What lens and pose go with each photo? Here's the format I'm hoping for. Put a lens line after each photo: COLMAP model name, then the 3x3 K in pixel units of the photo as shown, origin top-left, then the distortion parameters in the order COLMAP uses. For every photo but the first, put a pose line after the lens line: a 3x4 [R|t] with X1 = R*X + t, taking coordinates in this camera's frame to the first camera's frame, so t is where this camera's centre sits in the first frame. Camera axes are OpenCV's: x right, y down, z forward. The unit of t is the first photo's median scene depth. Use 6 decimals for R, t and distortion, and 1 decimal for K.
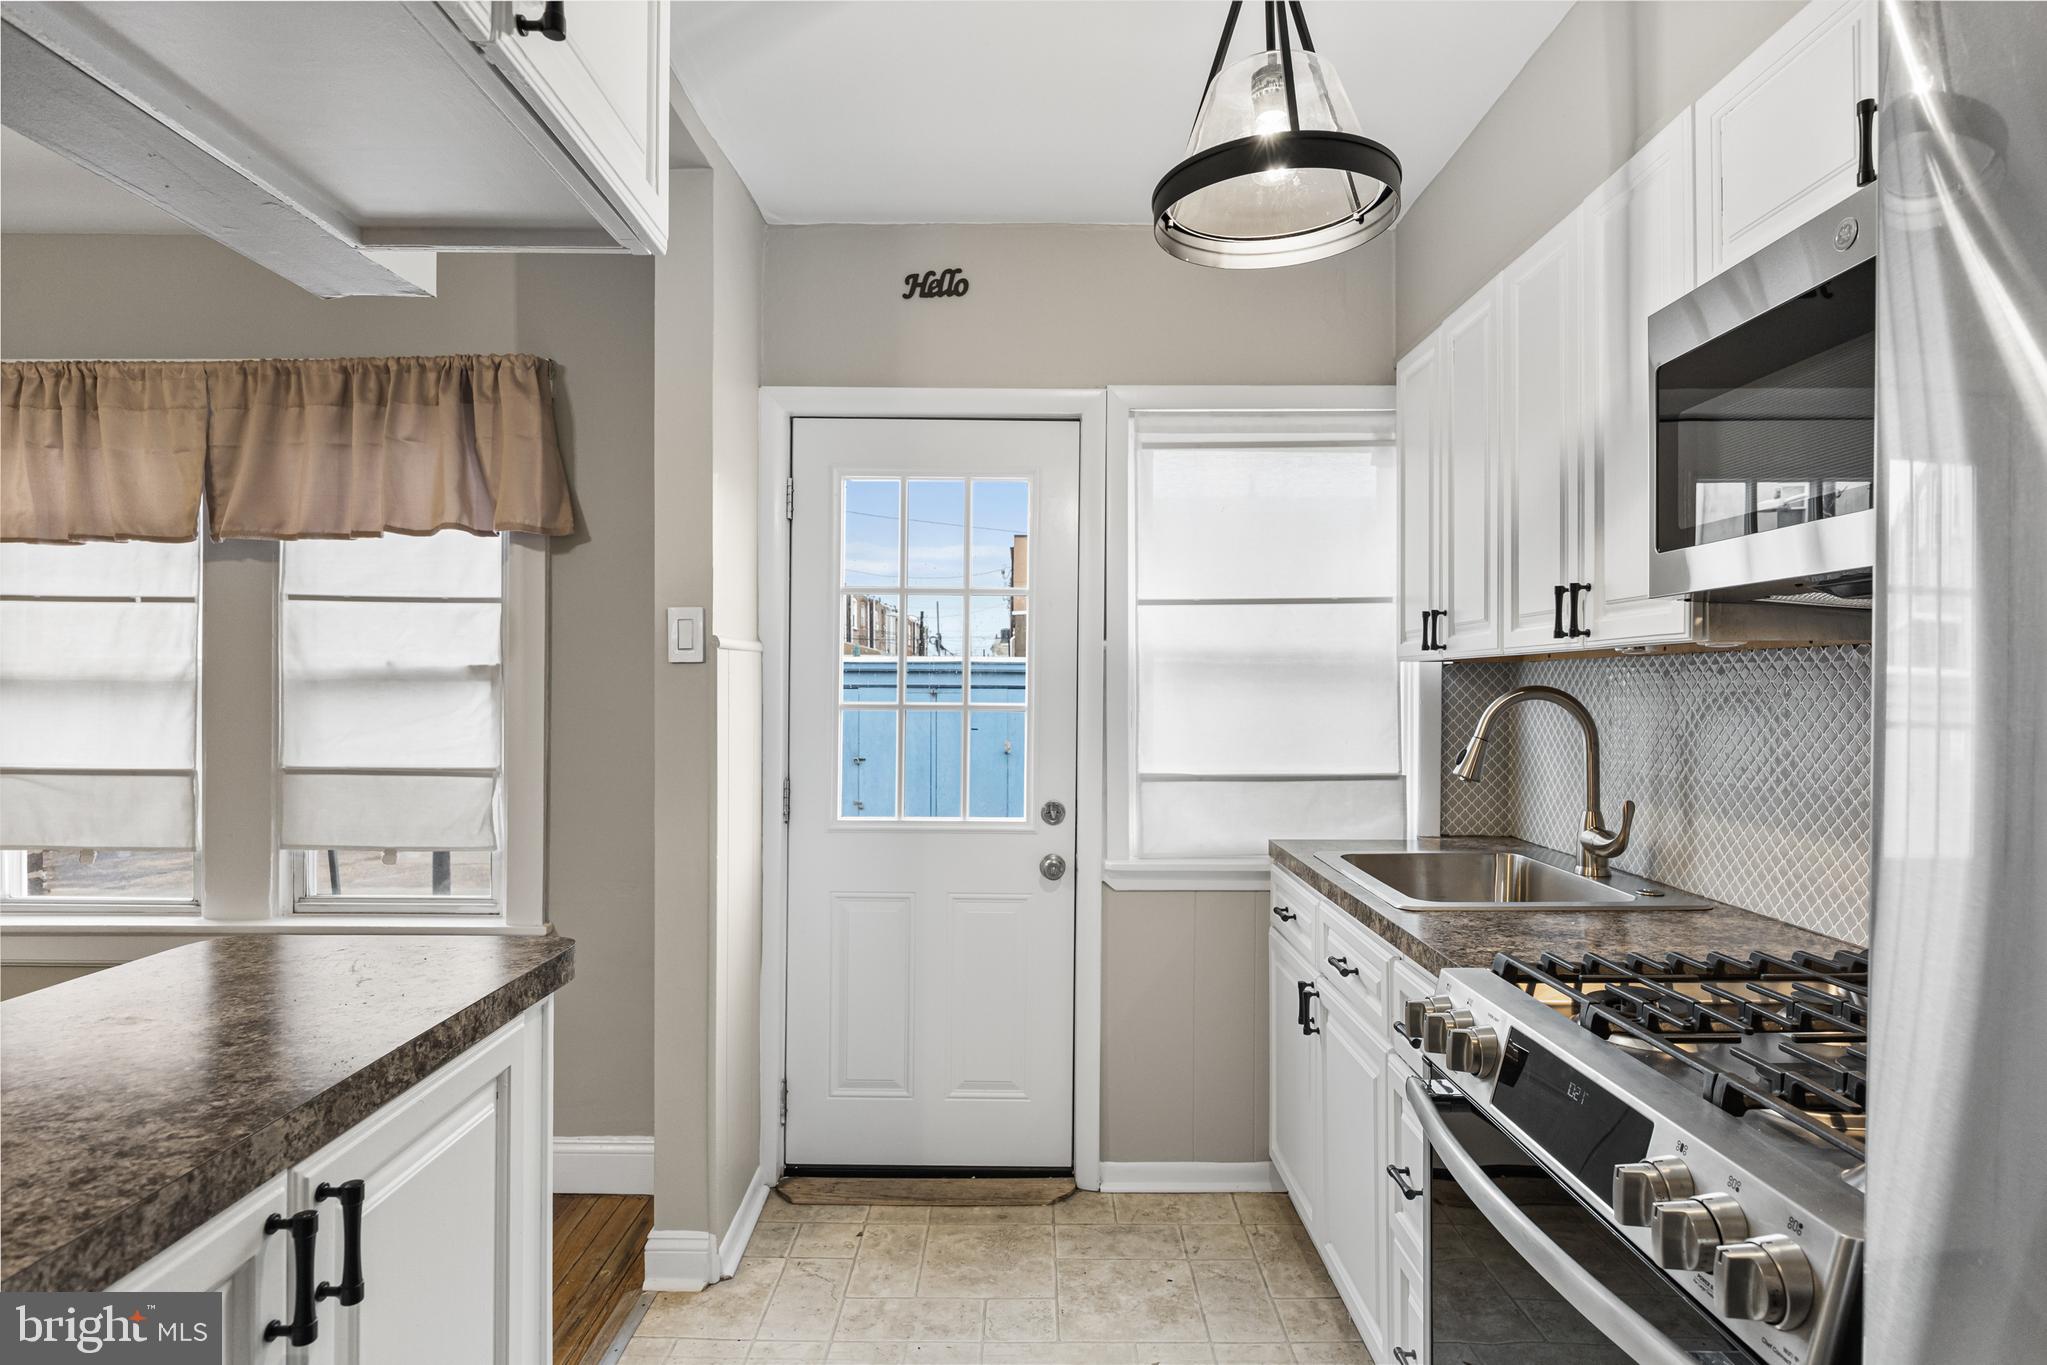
lens RADIAL K [[1092.3, 0, 1022.7], [0, 1092.3, 681.1], [0, 0, 1]] dist [-0.001200, -0.000917]
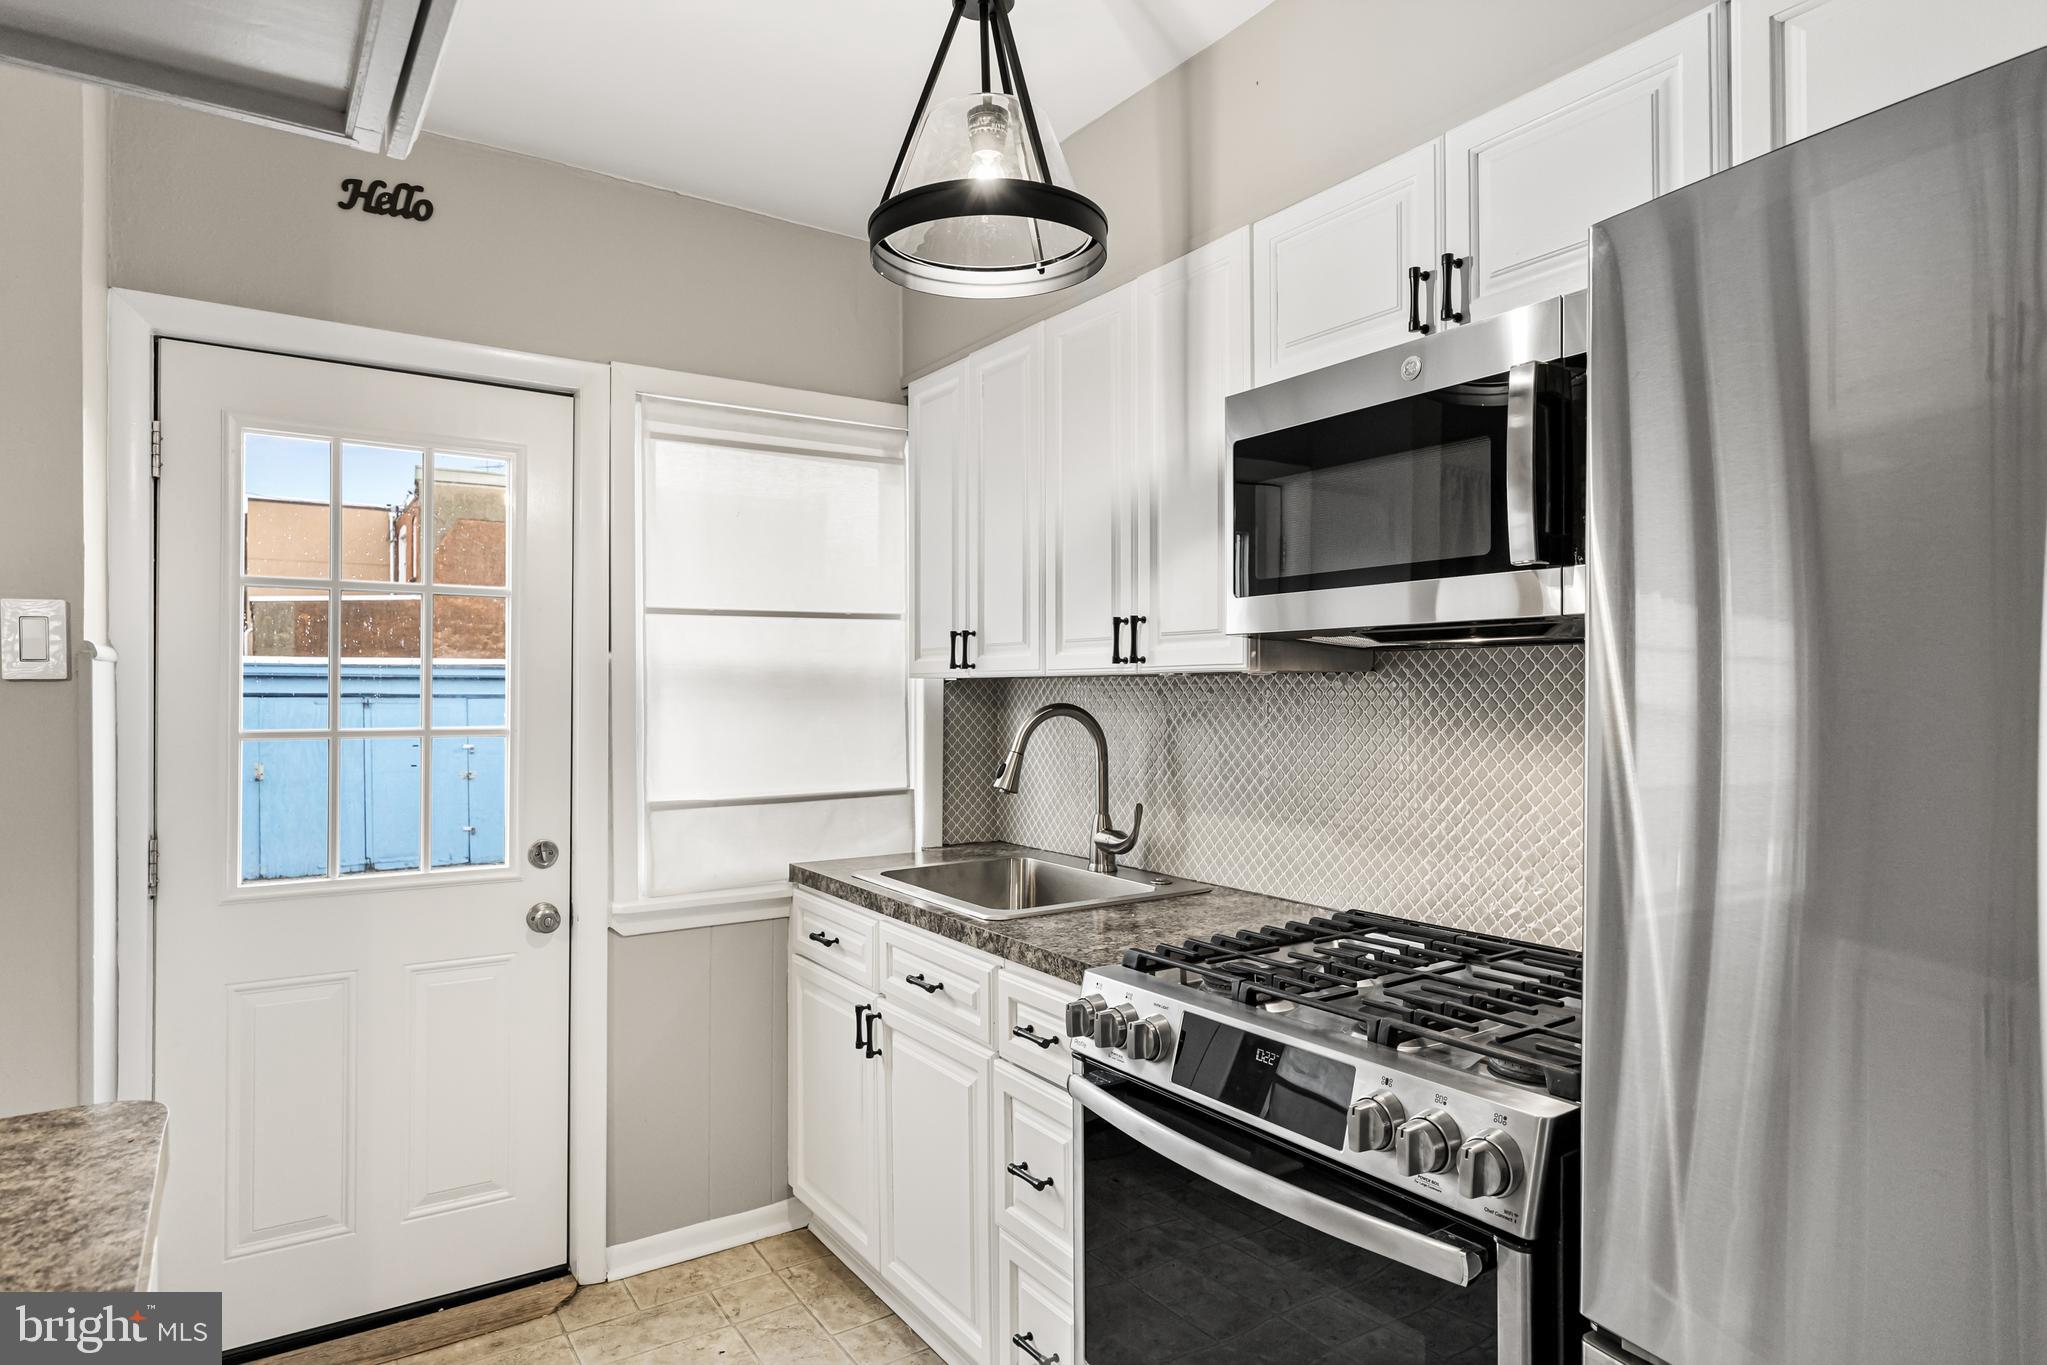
lens RADIAL K [[1164.4, 0, 1025.3], [0, 1164.4, 692.4], [0, 0, 1]] dist [0.001633, -0.000615]
pose [[0.828148, -0.004002, 0.560496, -0.175593], [0.000098, 0.999976, 0.006994, -0.012097], [-0.560510, -0.005737, 0.828128, 0.040674]]
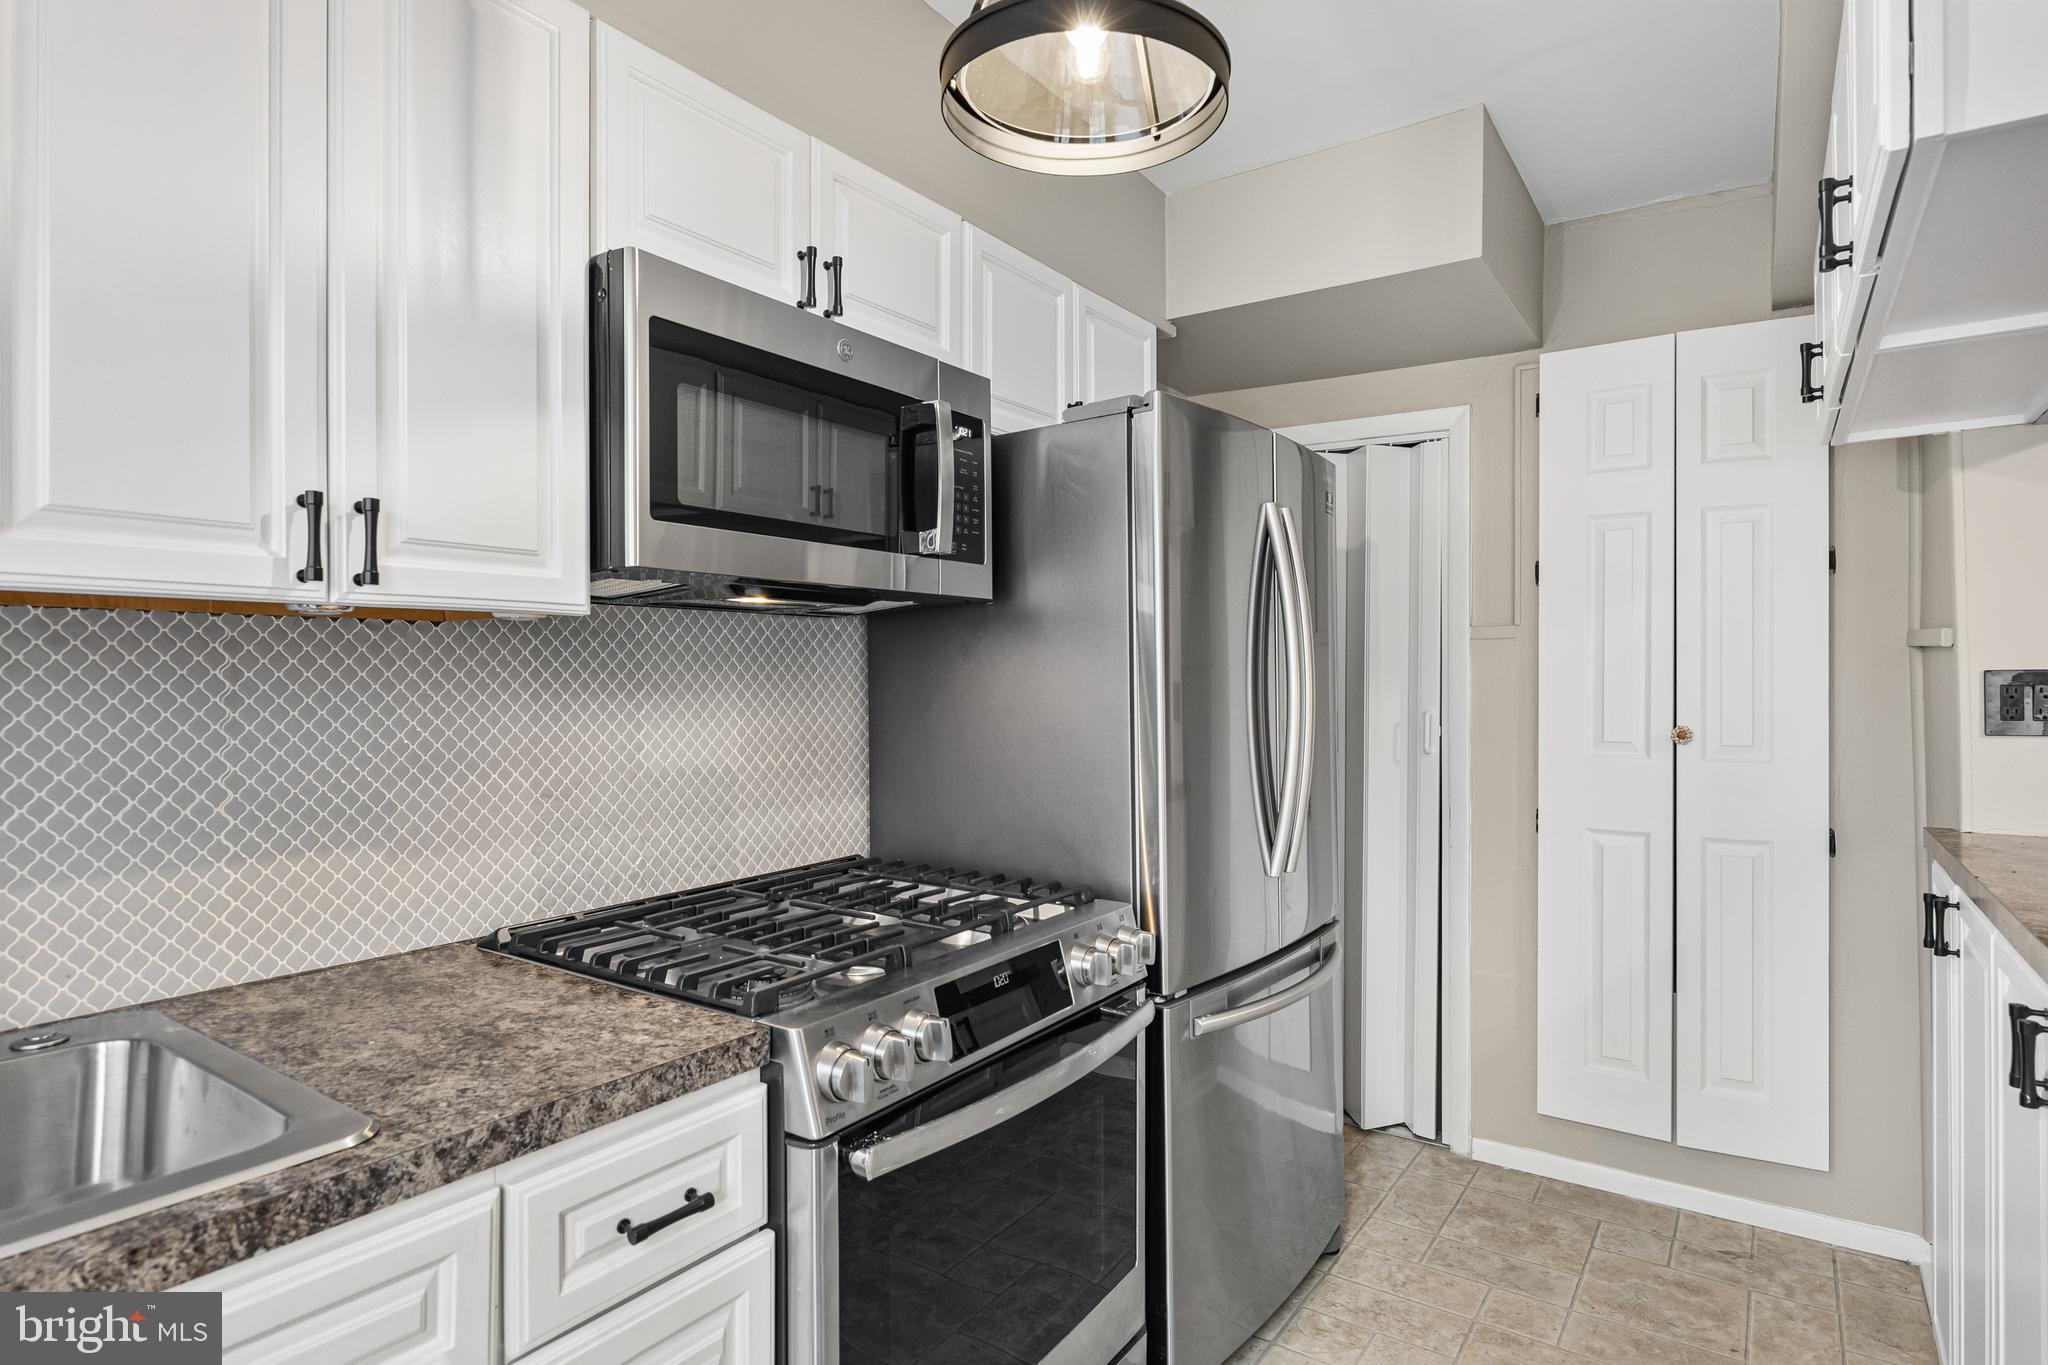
lens RADIAL K [[1092.9, 0, 1023.2], [0, 1092.9, 681.1], [0, 0, 1]] dist [-0.001200, -0.000917]
pose [[-0.825532, -0.002104, 0.564351, -0.102791], [-0.002214, 0.999997, 0.000490, 0.009205], [-0.564351, -0.000845, -0.825535, 0.860804]]
